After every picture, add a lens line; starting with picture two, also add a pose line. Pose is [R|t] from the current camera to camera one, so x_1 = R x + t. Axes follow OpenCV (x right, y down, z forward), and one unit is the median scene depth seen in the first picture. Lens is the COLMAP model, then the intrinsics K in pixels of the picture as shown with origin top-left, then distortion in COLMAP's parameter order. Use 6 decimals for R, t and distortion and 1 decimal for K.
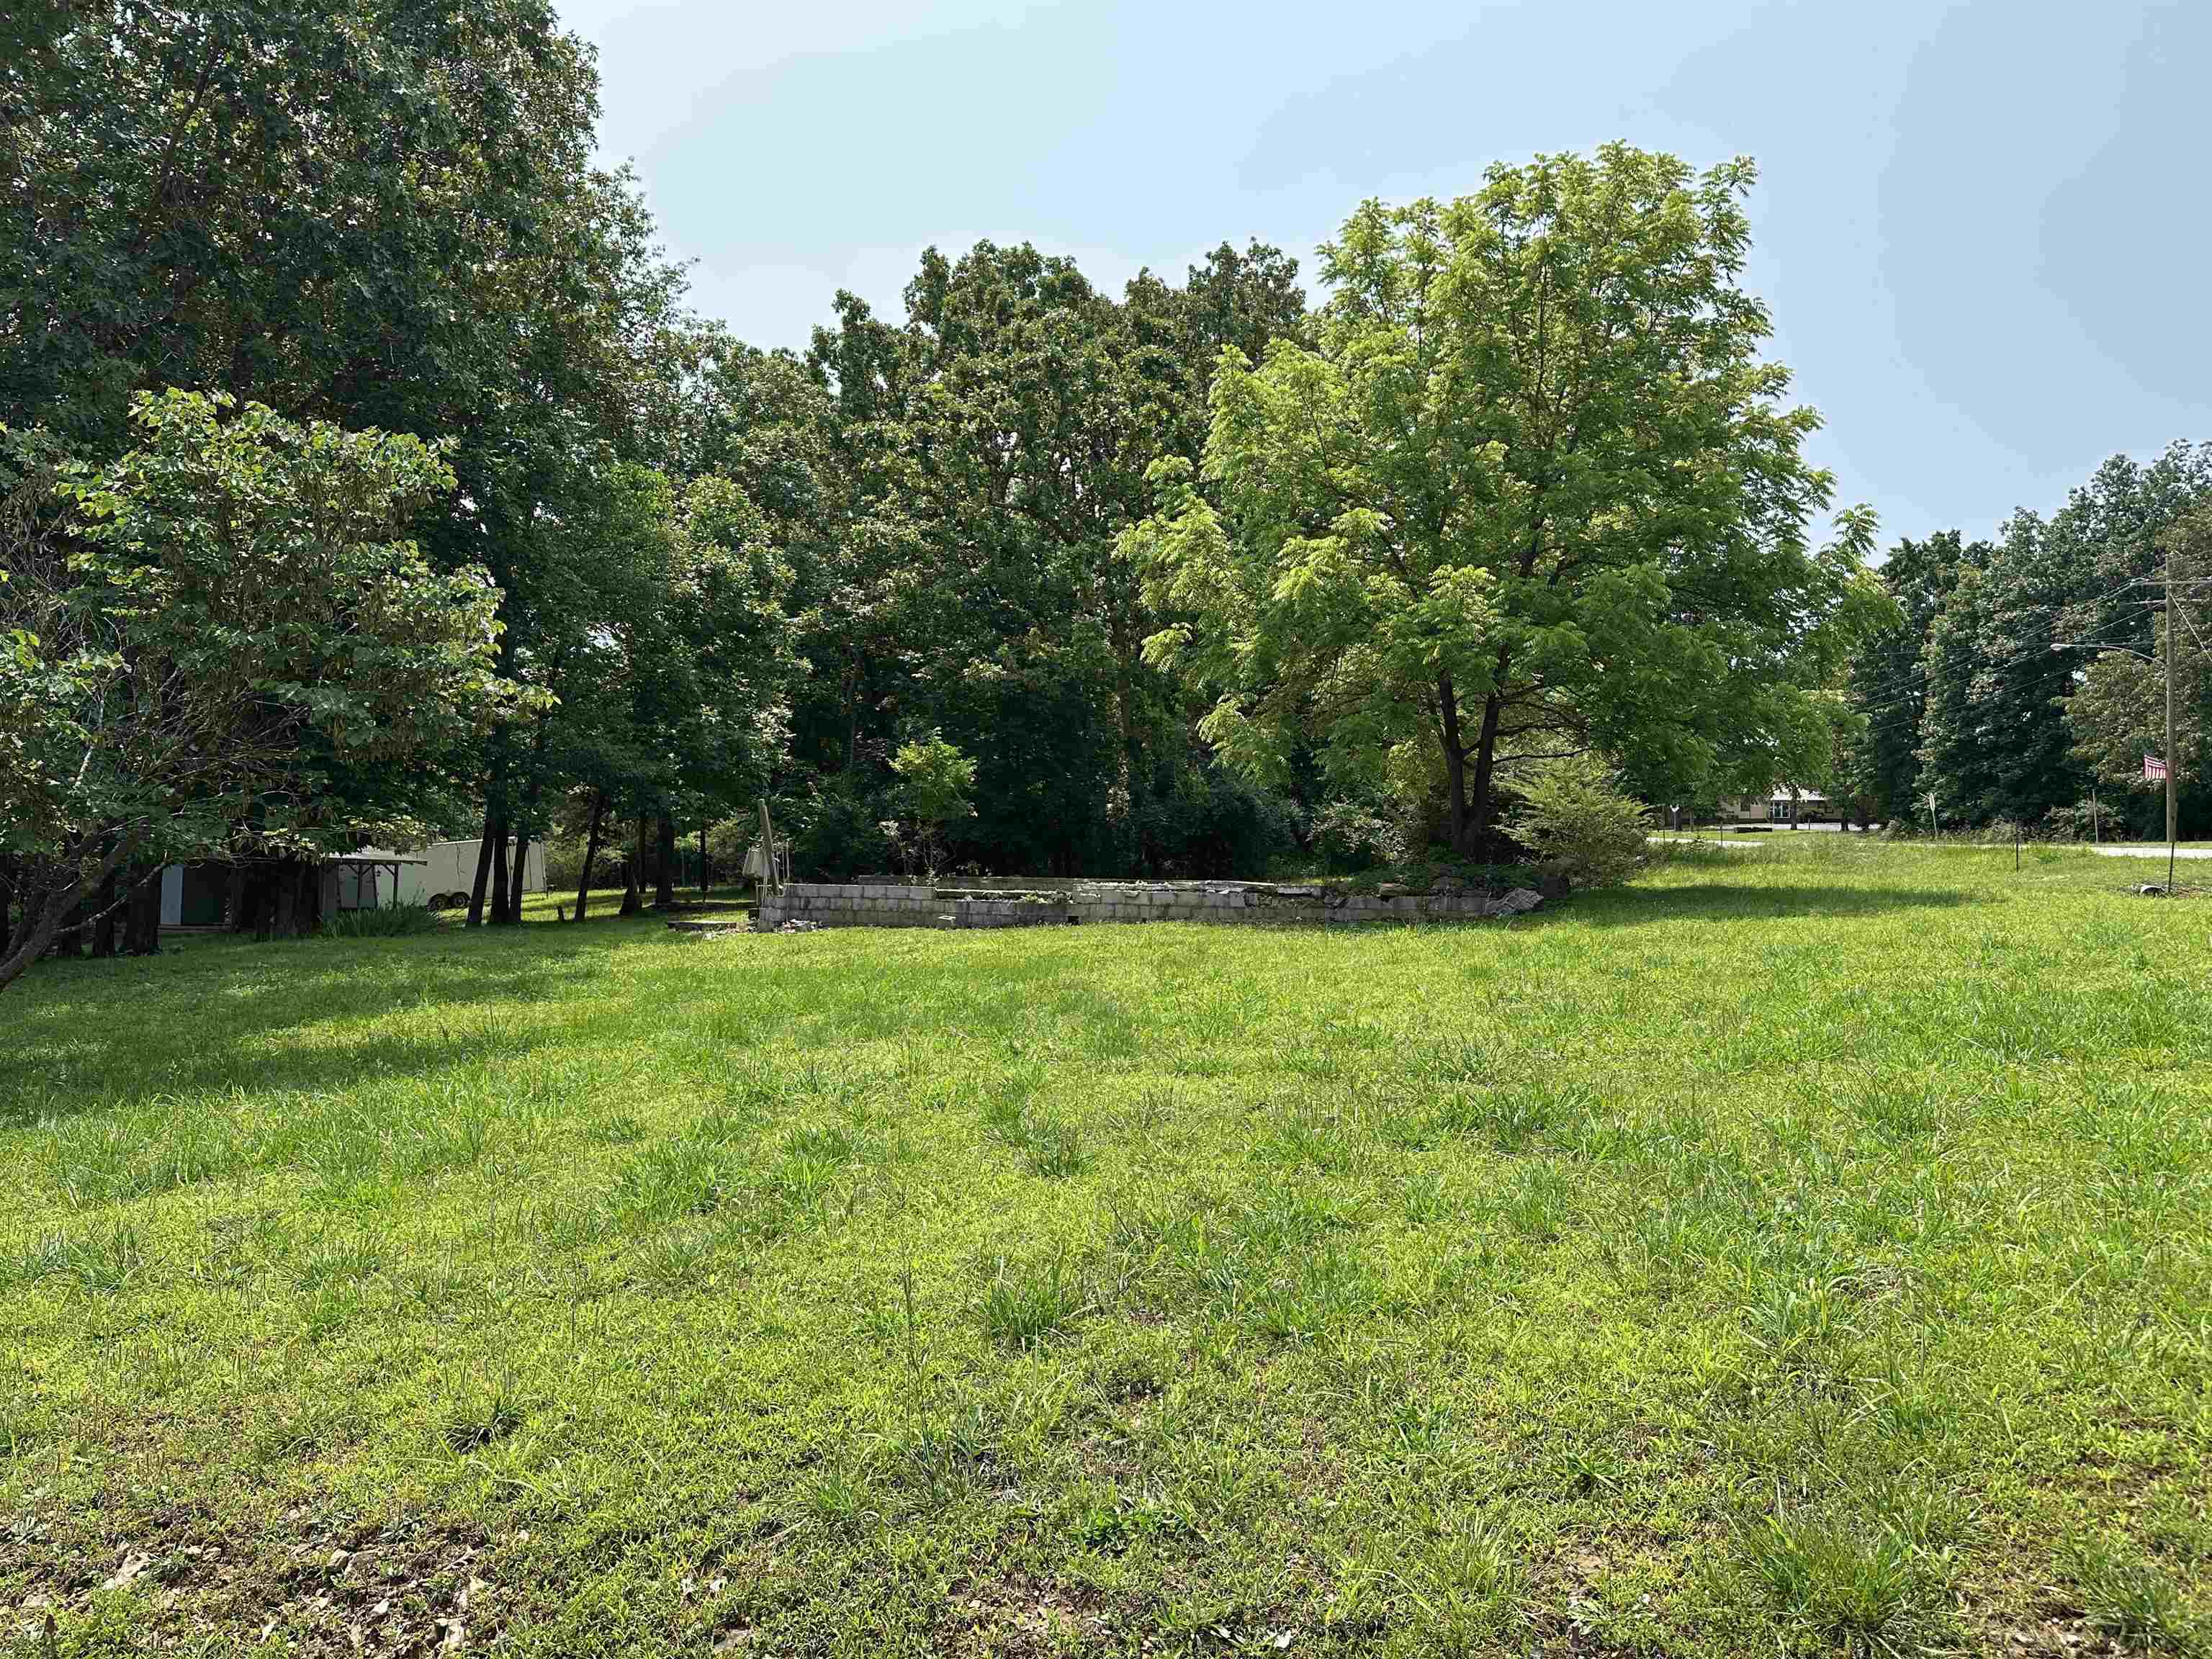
lens RADIAL K [[1563.0, 0, 1117.2], [0, 1563.0, 824.9], [0, 0, 1]] dist [0.032428, -0.057307]
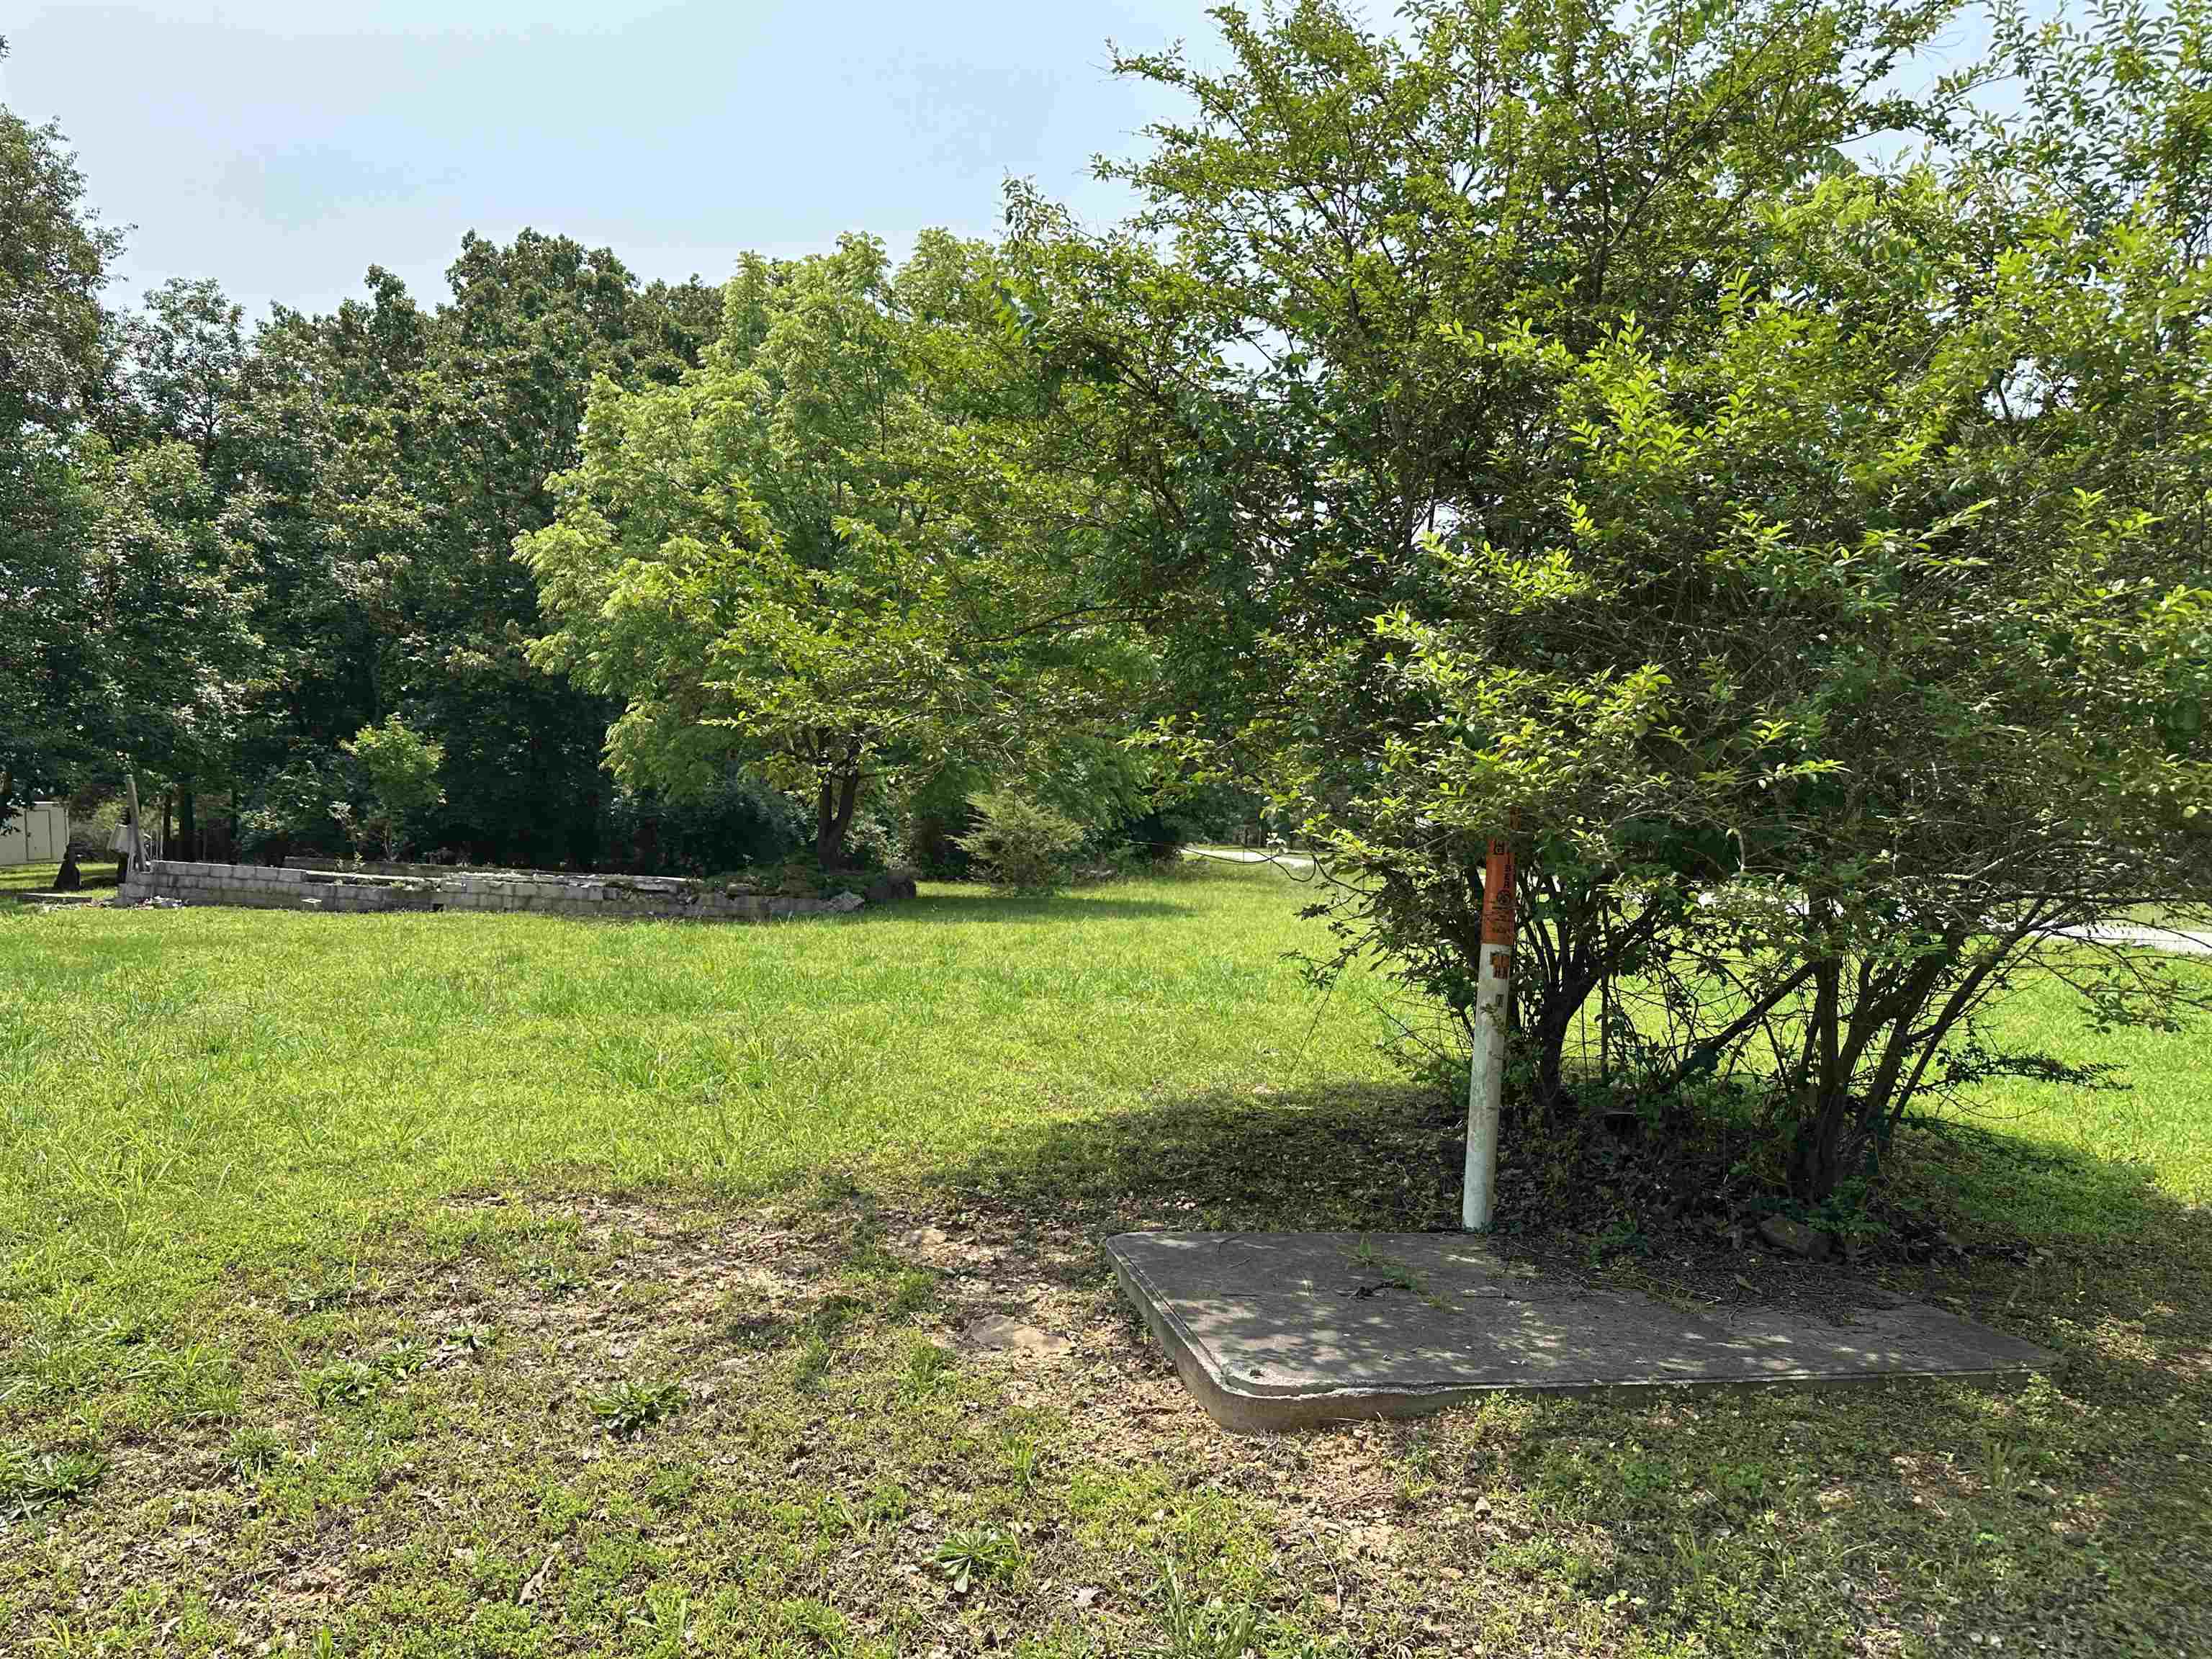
lens RADIAL K [[1563.0, 0, 1117.2], [0, 1563.0, 824.9], [0, 0, 1]] dist [0.032428, -0.057307]
pose [[0.983356, 0.044663, 0.176115, 0.274283], [-0.044377, 0.998999, -0.005560, -0.009441], [-0.176187, -0.002348, 0.984354, -0.123866]]
